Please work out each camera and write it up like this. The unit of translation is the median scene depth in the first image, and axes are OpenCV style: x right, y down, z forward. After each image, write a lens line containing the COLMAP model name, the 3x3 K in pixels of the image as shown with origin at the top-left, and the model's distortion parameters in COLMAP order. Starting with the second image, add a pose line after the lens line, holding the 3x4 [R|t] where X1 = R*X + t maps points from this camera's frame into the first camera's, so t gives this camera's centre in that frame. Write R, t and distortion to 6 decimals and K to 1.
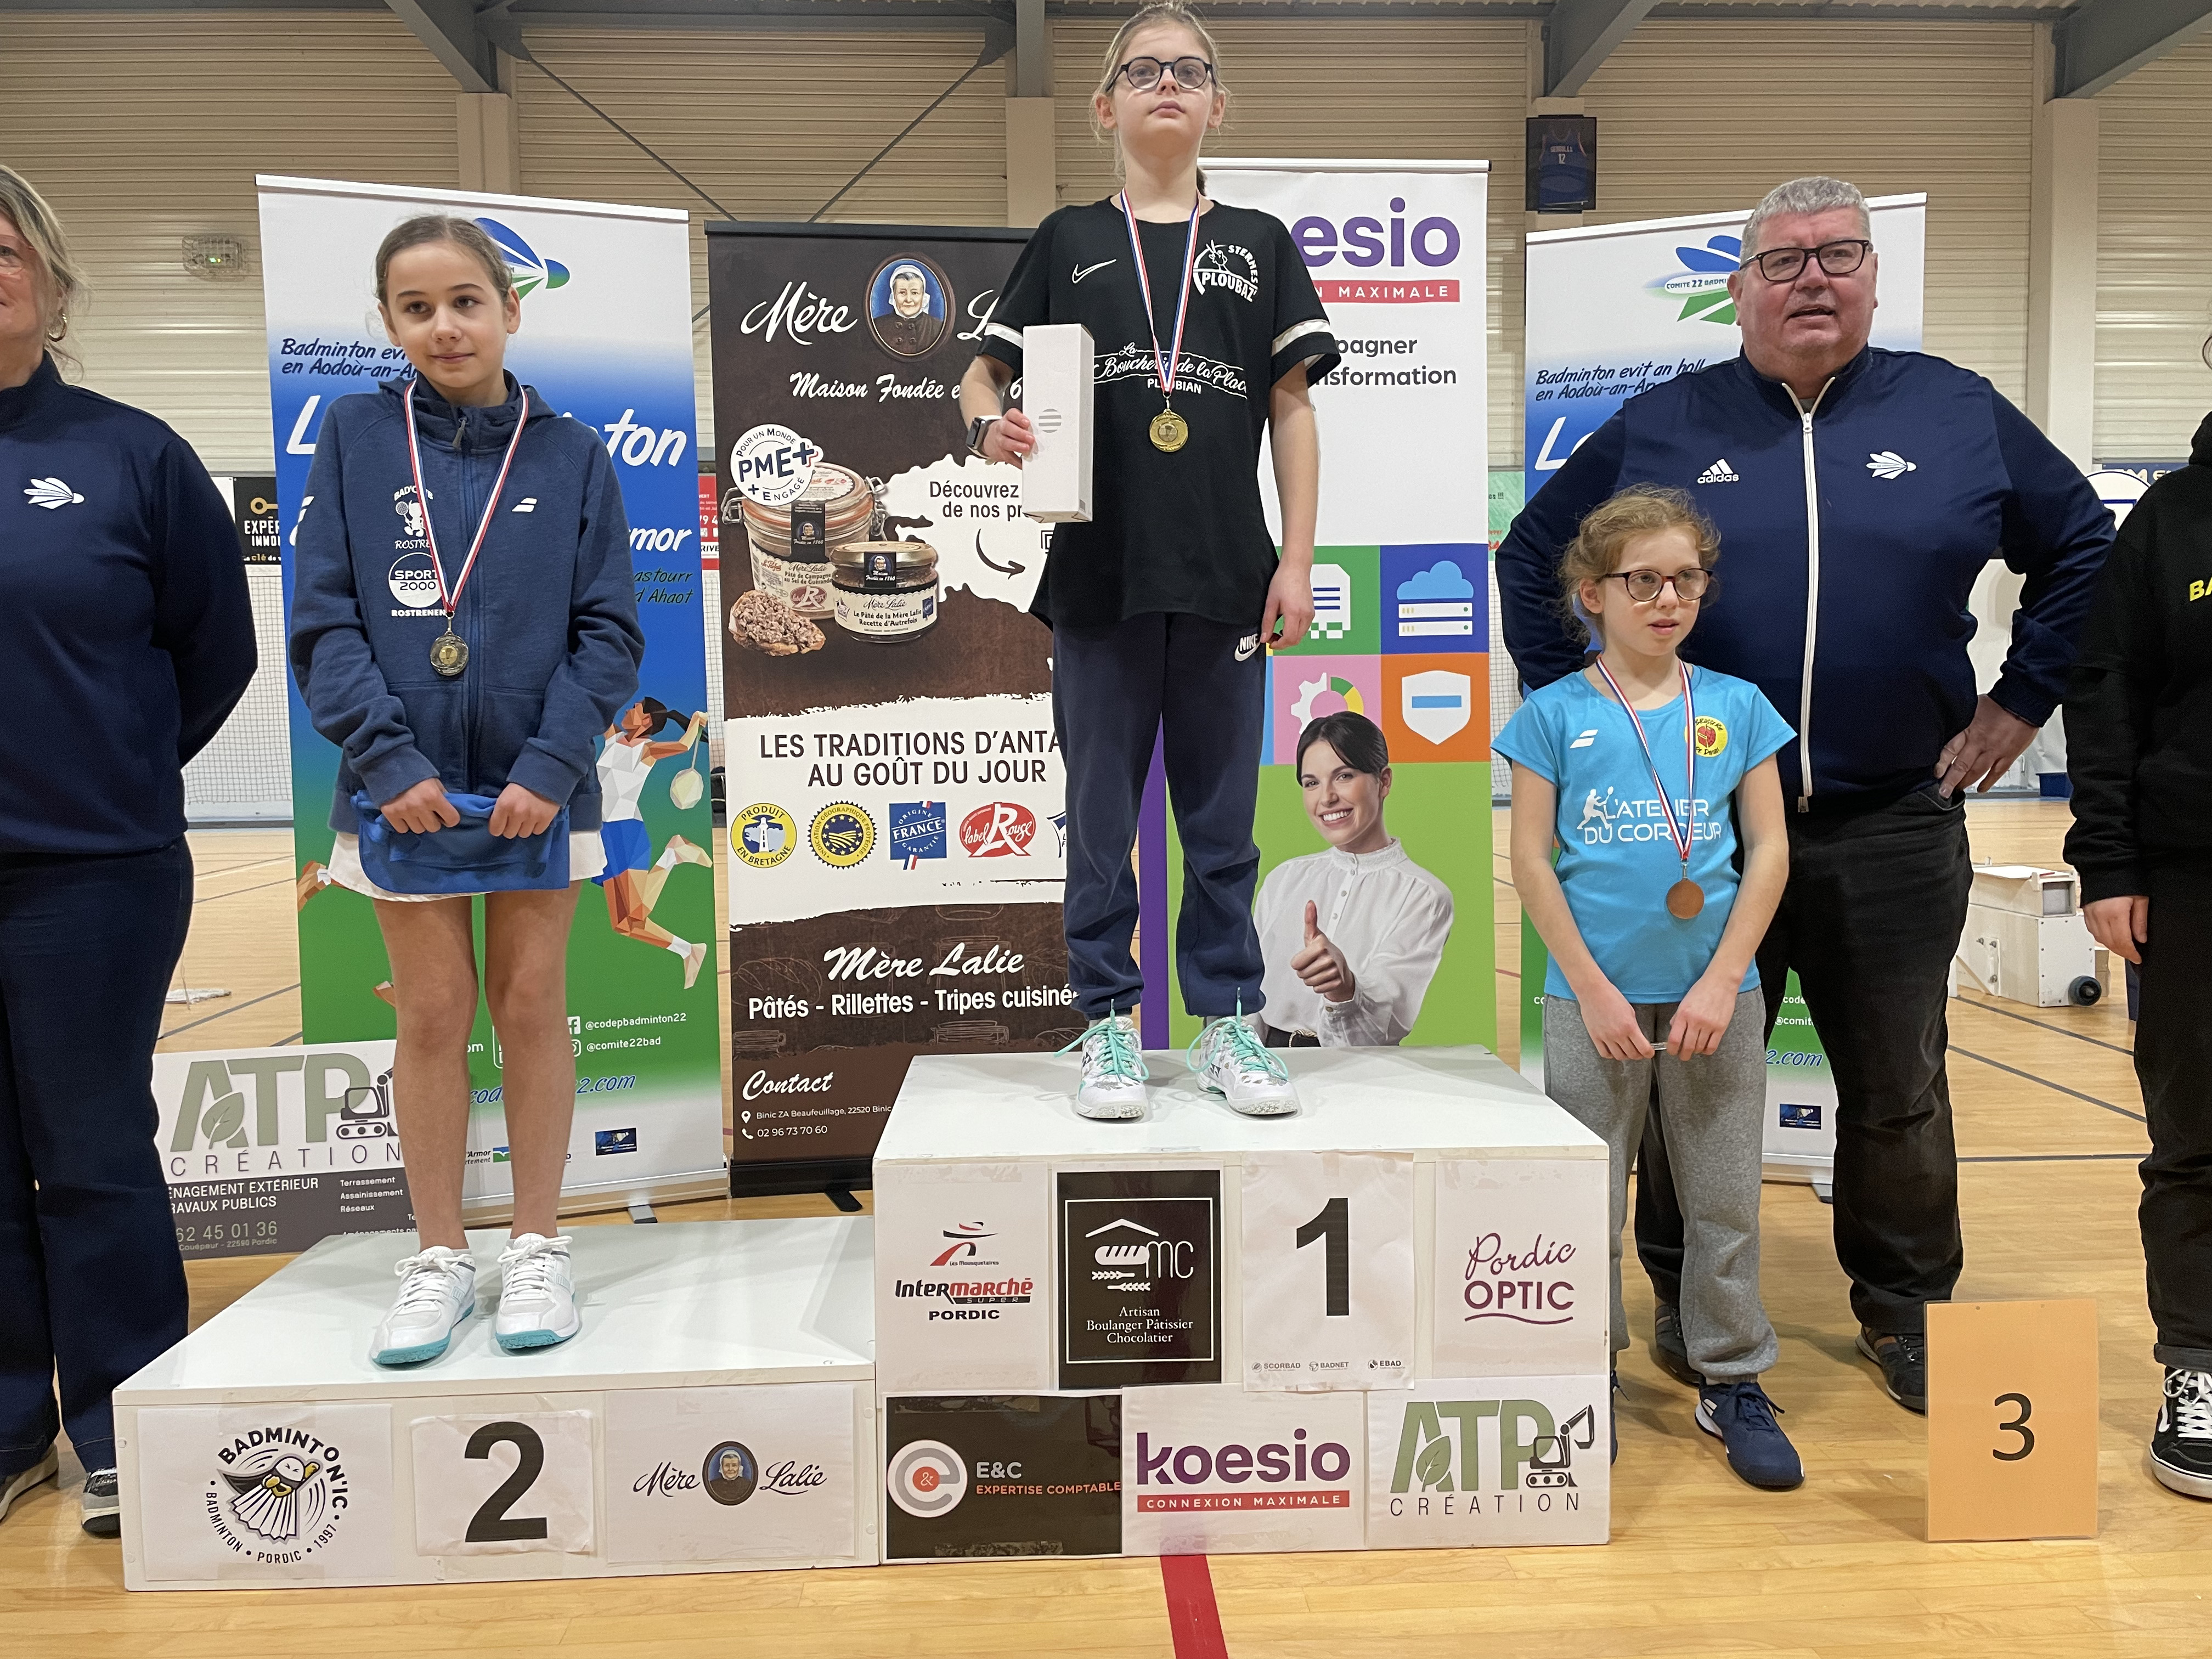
lens RADIAL K [[1672.1, 0, 1108.1], [0, 1672.1, 811.6], [0, 0, 1]] dist [0.102601, -0.133613]
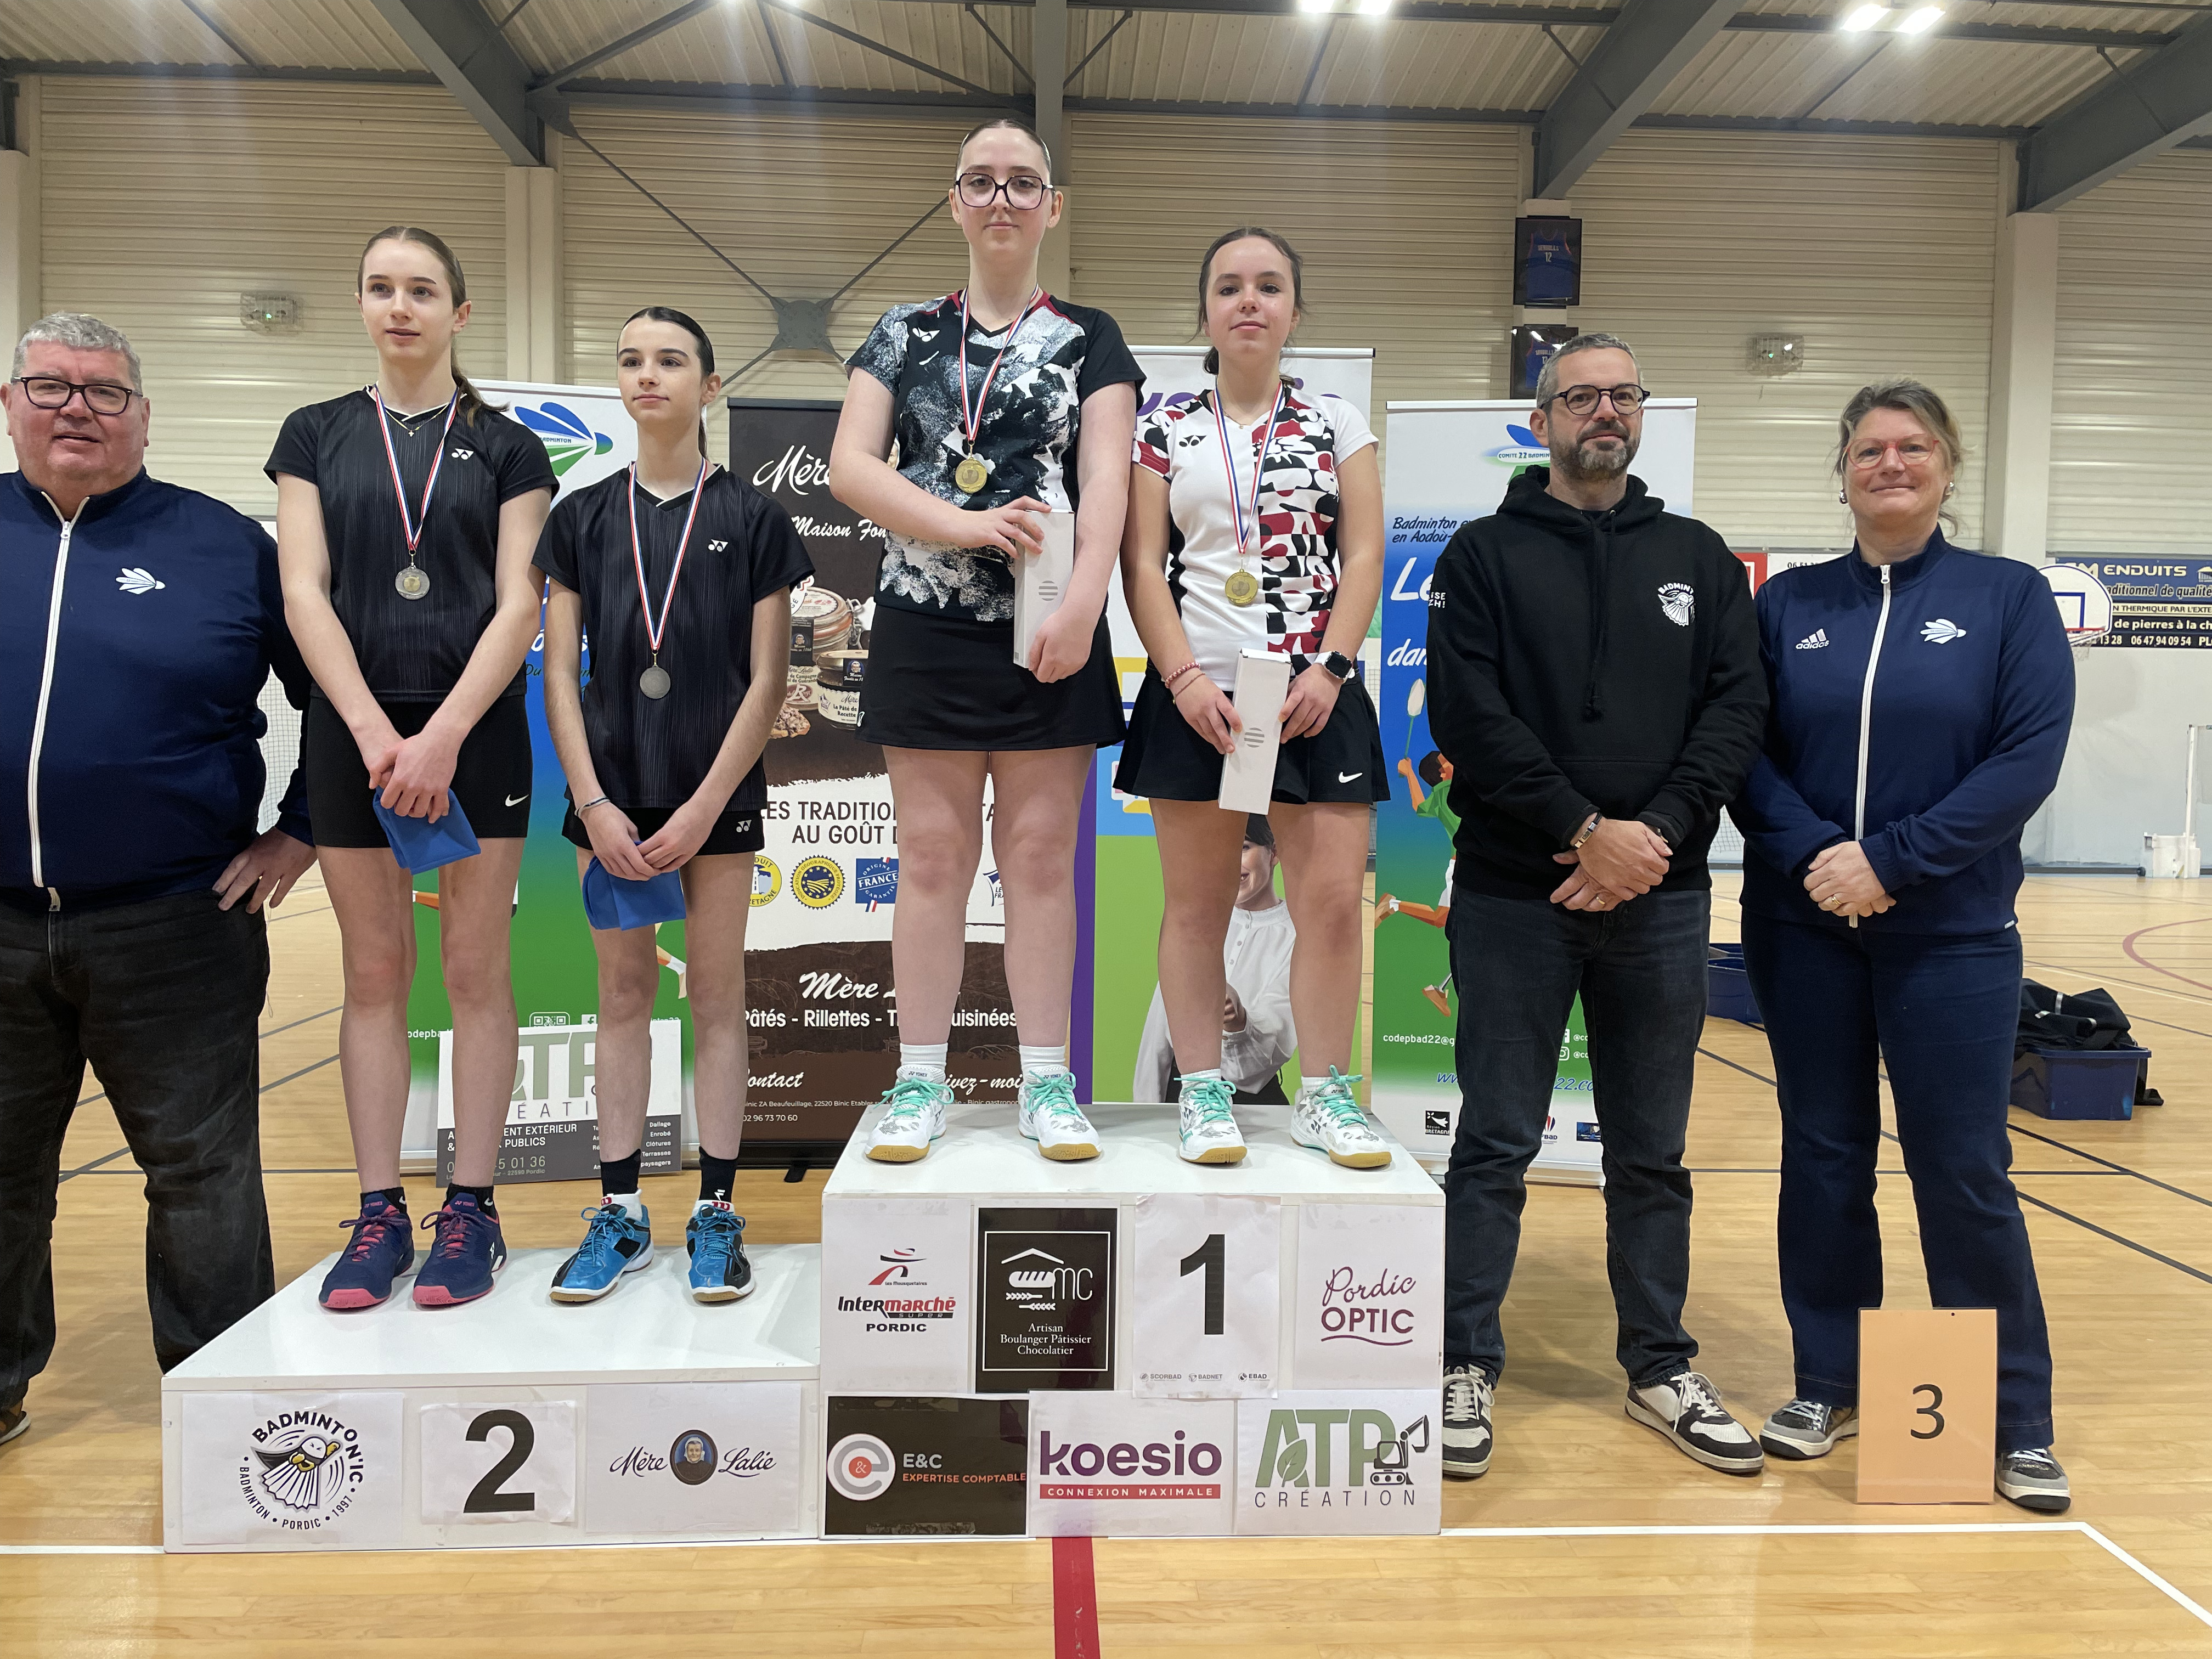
lens RADIAL K [[1631.5, 0, 1129.4], [0, 1631.5, 822.5], [0, 0, 1]] dist [0.085680, -0.103423]
pose [[0.999653, 0.025434, 0.006912, 0.059745], [-0.025287, 0.999468, -0.020589, -0.033787], [-0.007432, 0.020407, 0.999764, -0.154370]]
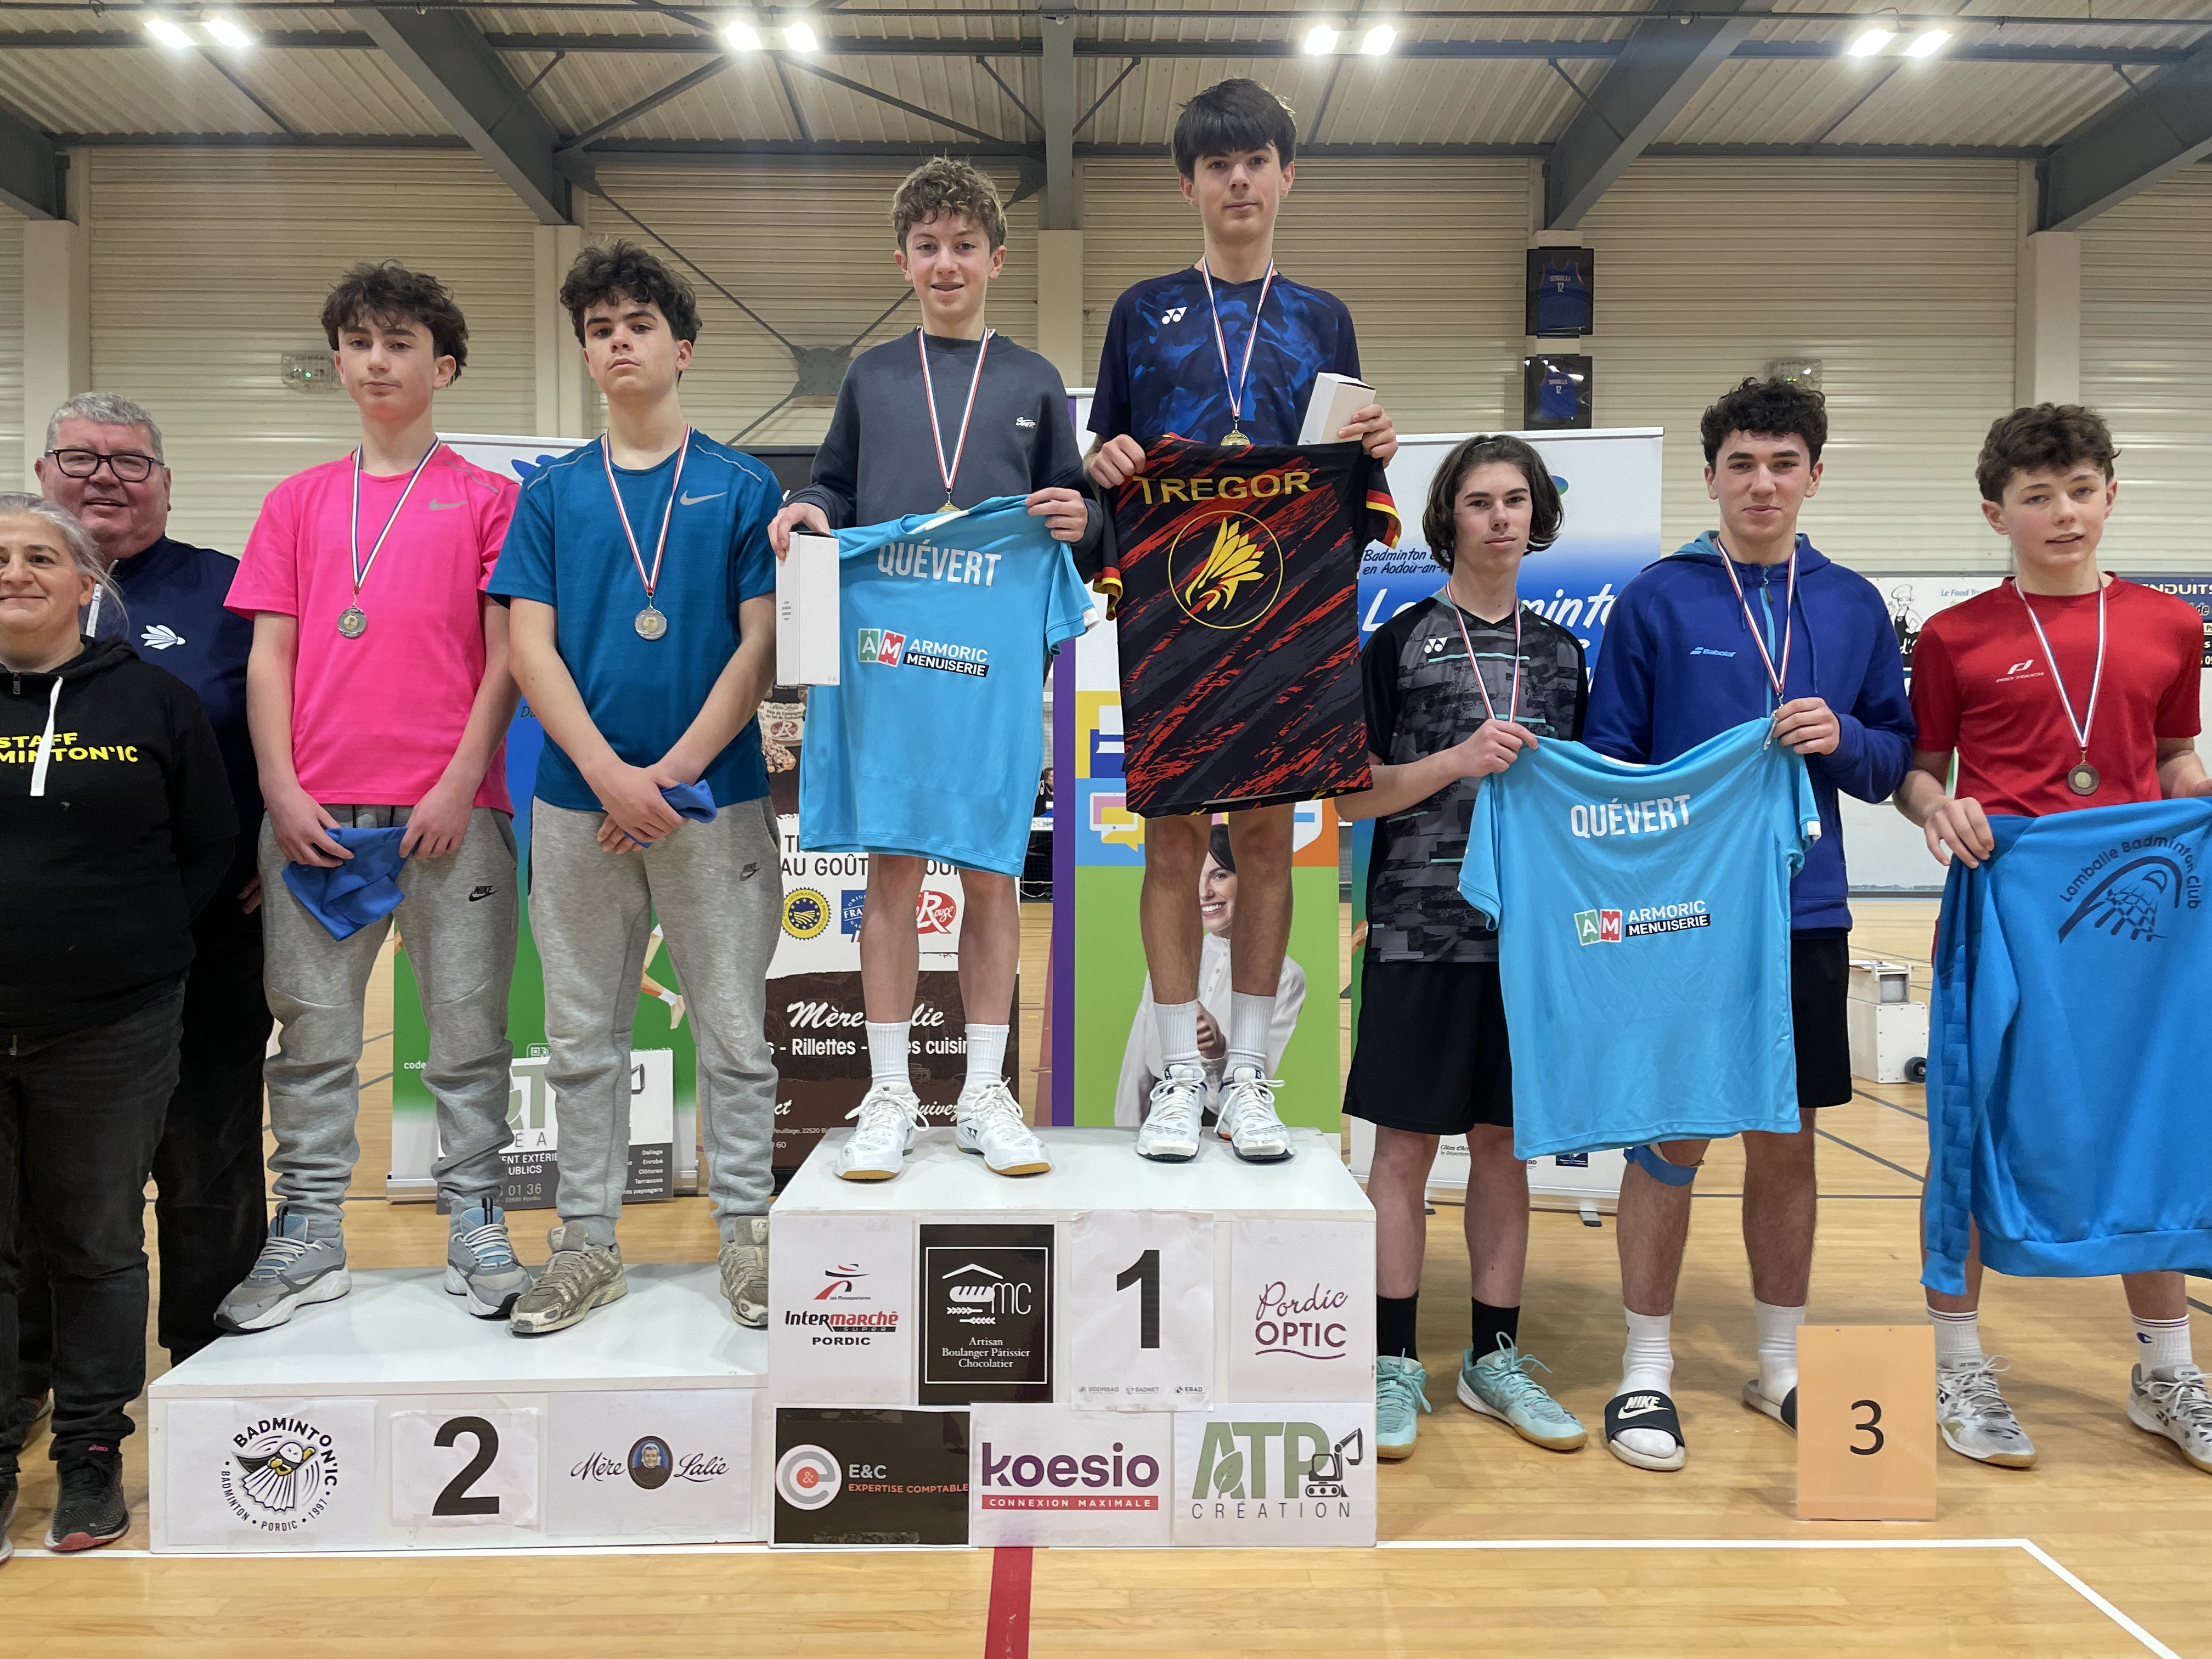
lens RADIAL K [[1630.1, 0, 1097.9], [0, 1630.1, 824.4], [0, 0, 1]] dist [0.084955, -0.102020]
pose [[0.999369, 0.014137, -0.032593, 0.131219], [-0.015444, 0.999072, -0.040220, -0.028071], [0.031994, 0.040697, 0.998659, -0.189584]]
